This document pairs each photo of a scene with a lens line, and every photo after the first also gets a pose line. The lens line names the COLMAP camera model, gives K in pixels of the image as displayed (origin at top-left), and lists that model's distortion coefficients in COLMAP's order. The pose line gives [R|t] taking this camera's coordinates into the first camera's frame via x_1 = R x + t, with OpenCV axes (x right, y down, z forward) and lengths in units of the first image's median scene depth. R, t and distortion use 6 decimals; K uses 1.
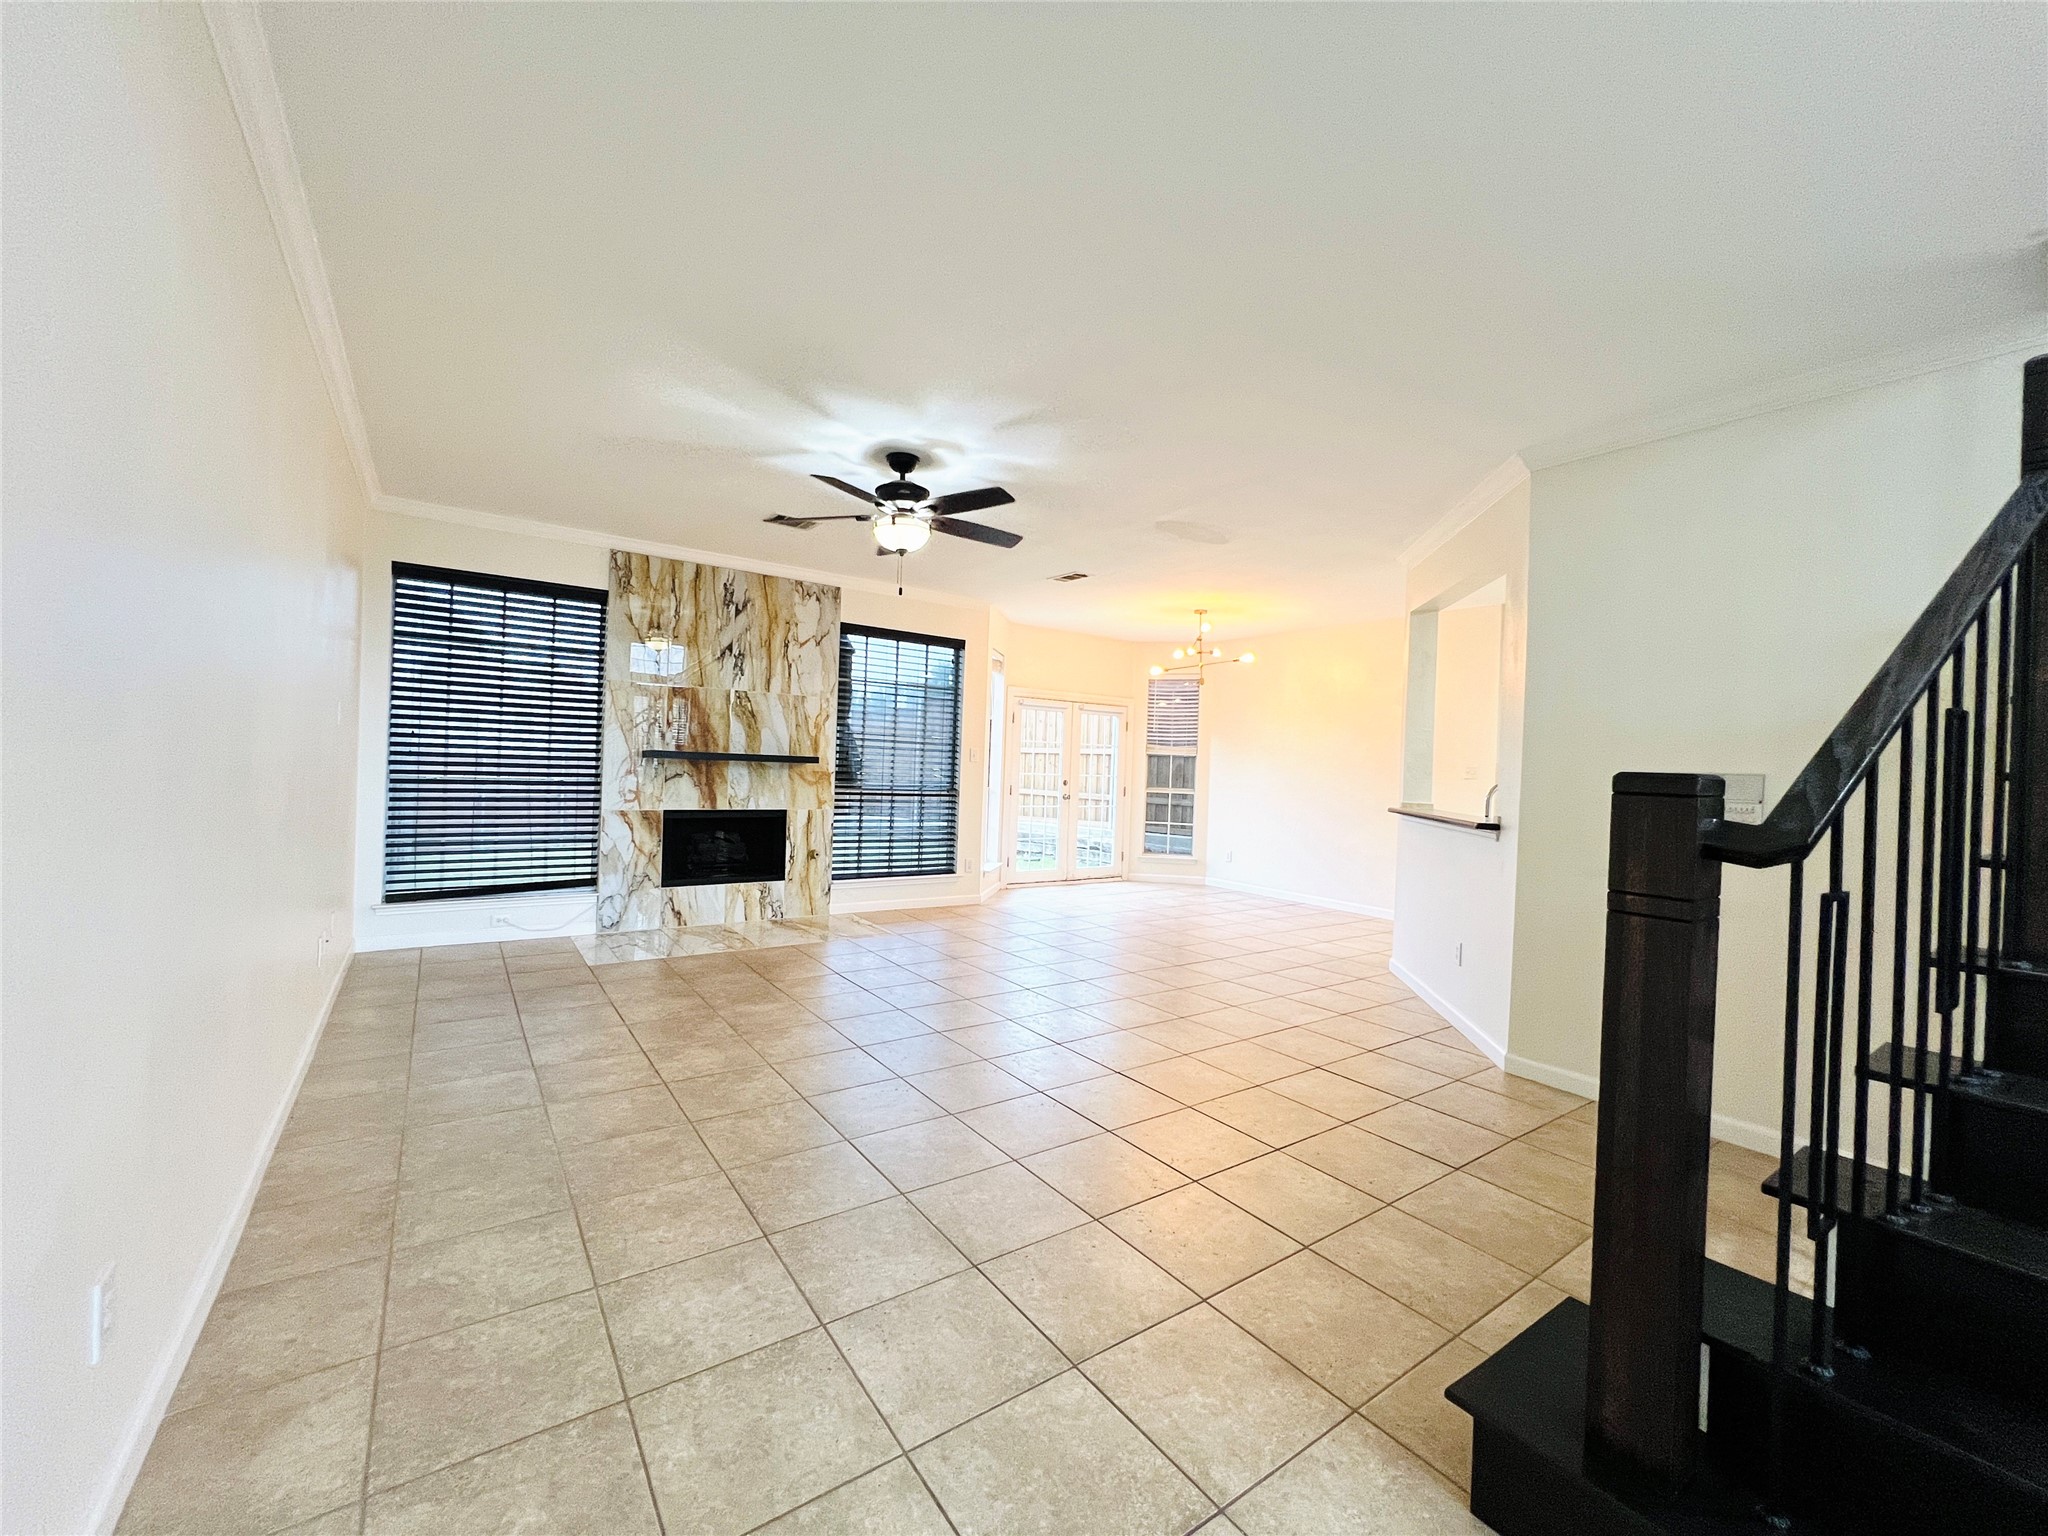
lens RADIAL K [[817.5, 0, 1025.6], [0, 817.5, 770.5], [0, 0, 1]] dist [-0.000317, 0.000445]
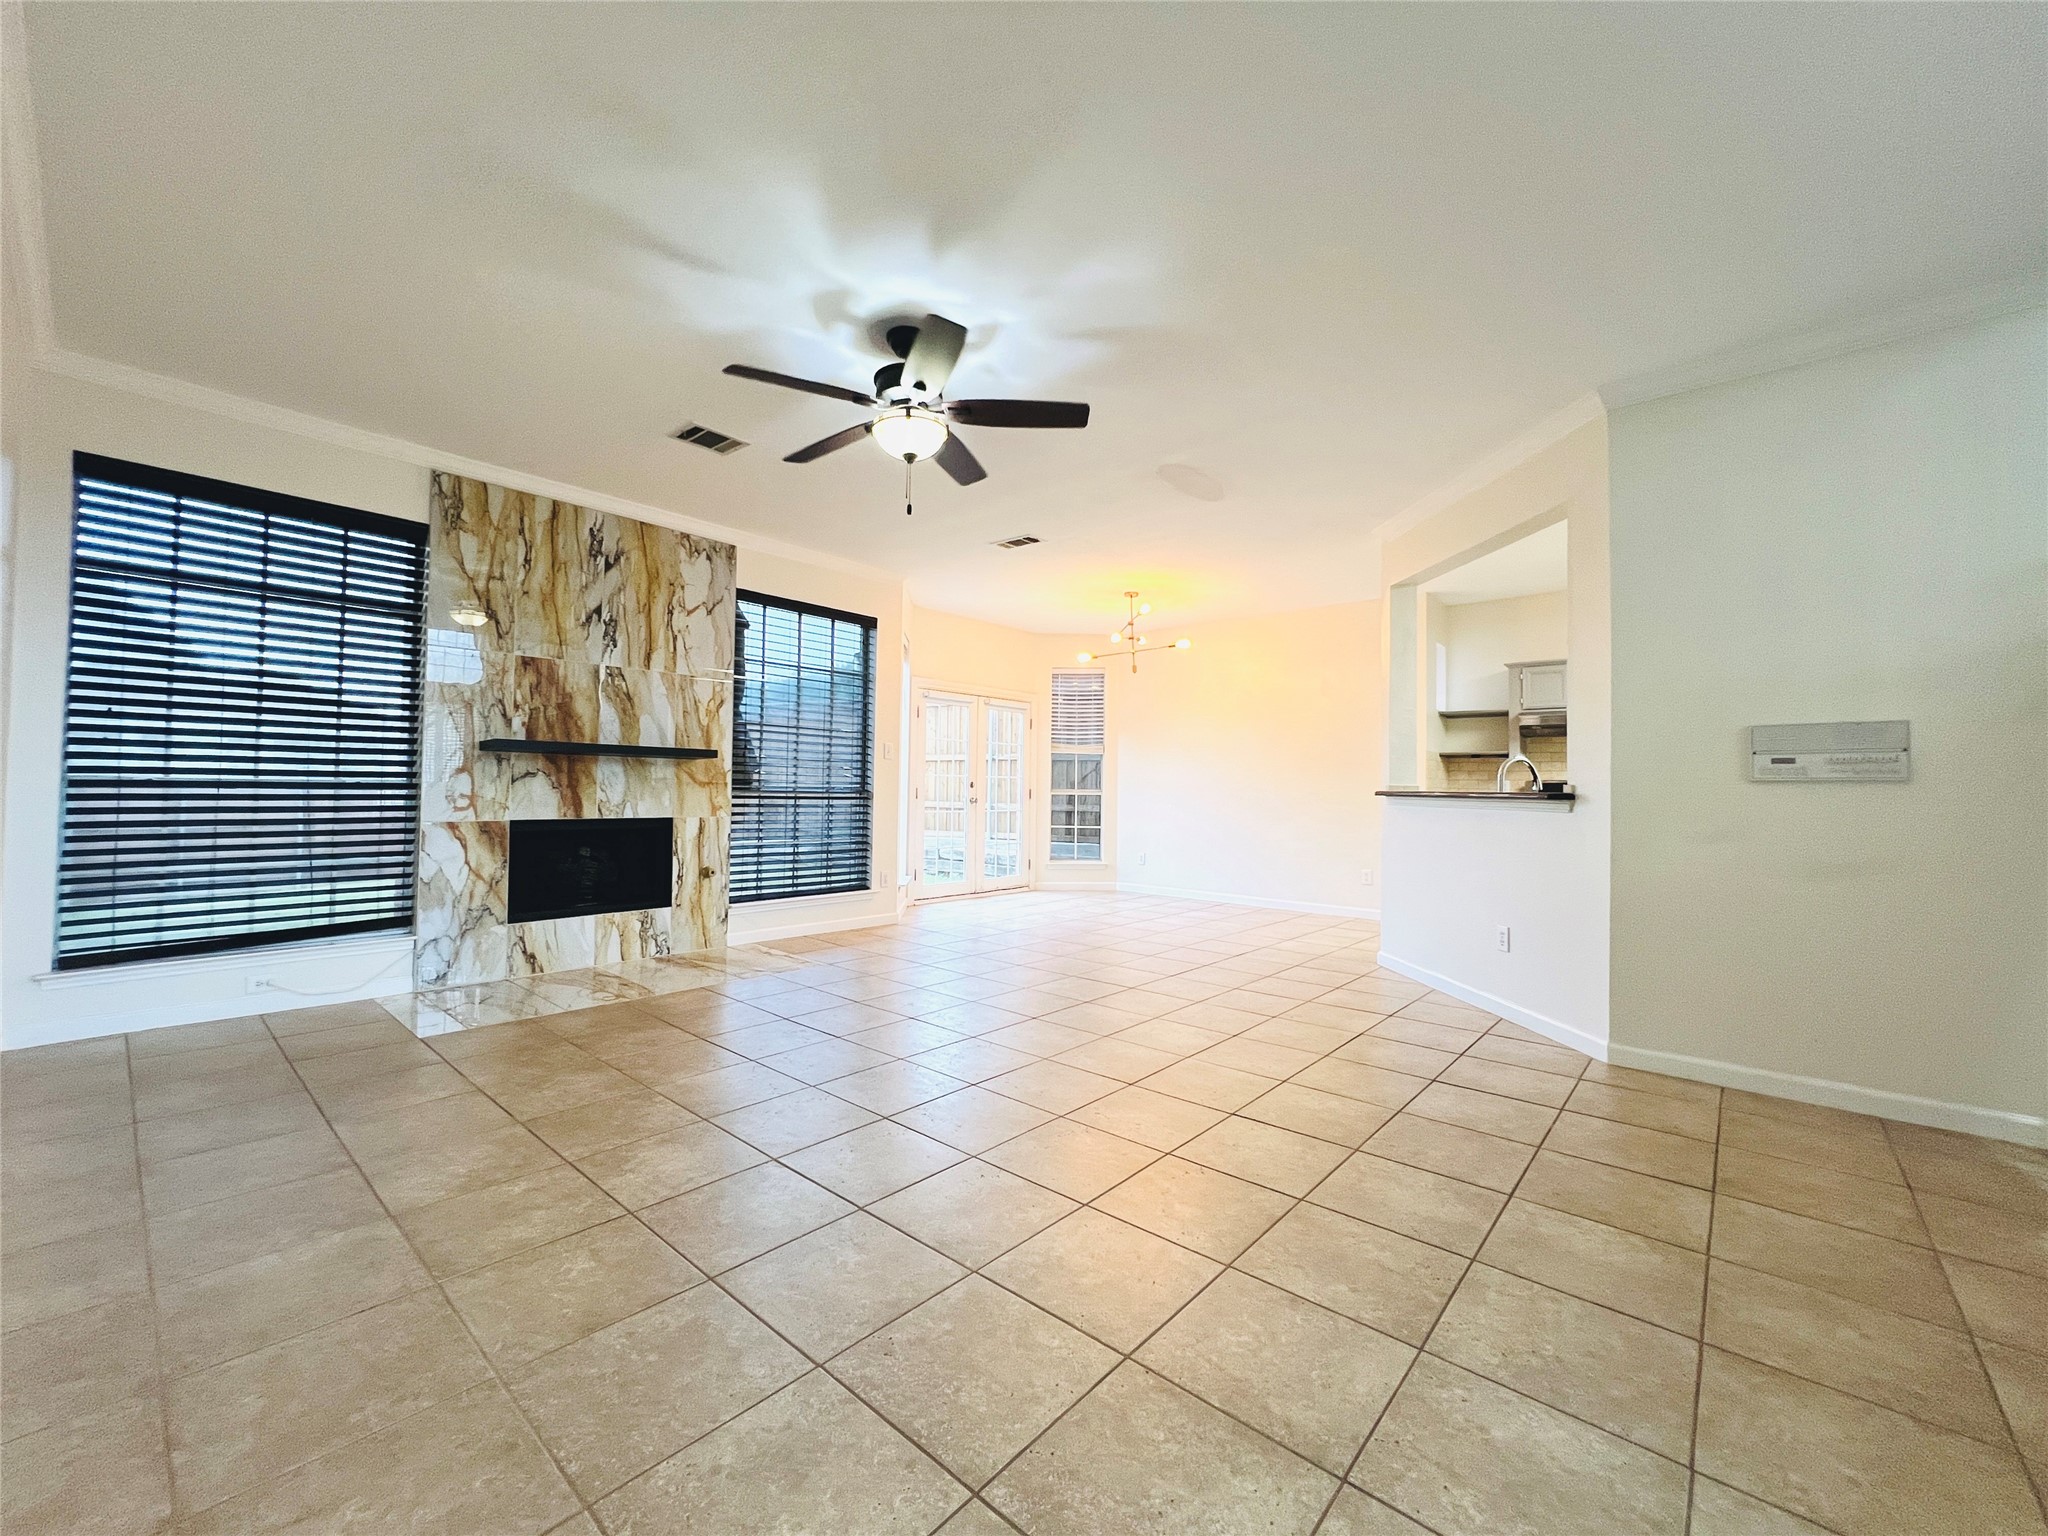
lens RADIAL K [[817.5, 0, 1024.7], [0, 817.5, 768.5], [0, 0, 1]] dist [-0.000317, 0.000445]
pose [[0.973800, -0.017321, 0.226745, -0.165601], [0.023300, 0.999447, -0.023718, 0.032507], [-0.226209, 0.028380, 0.973665, 0.173561]]
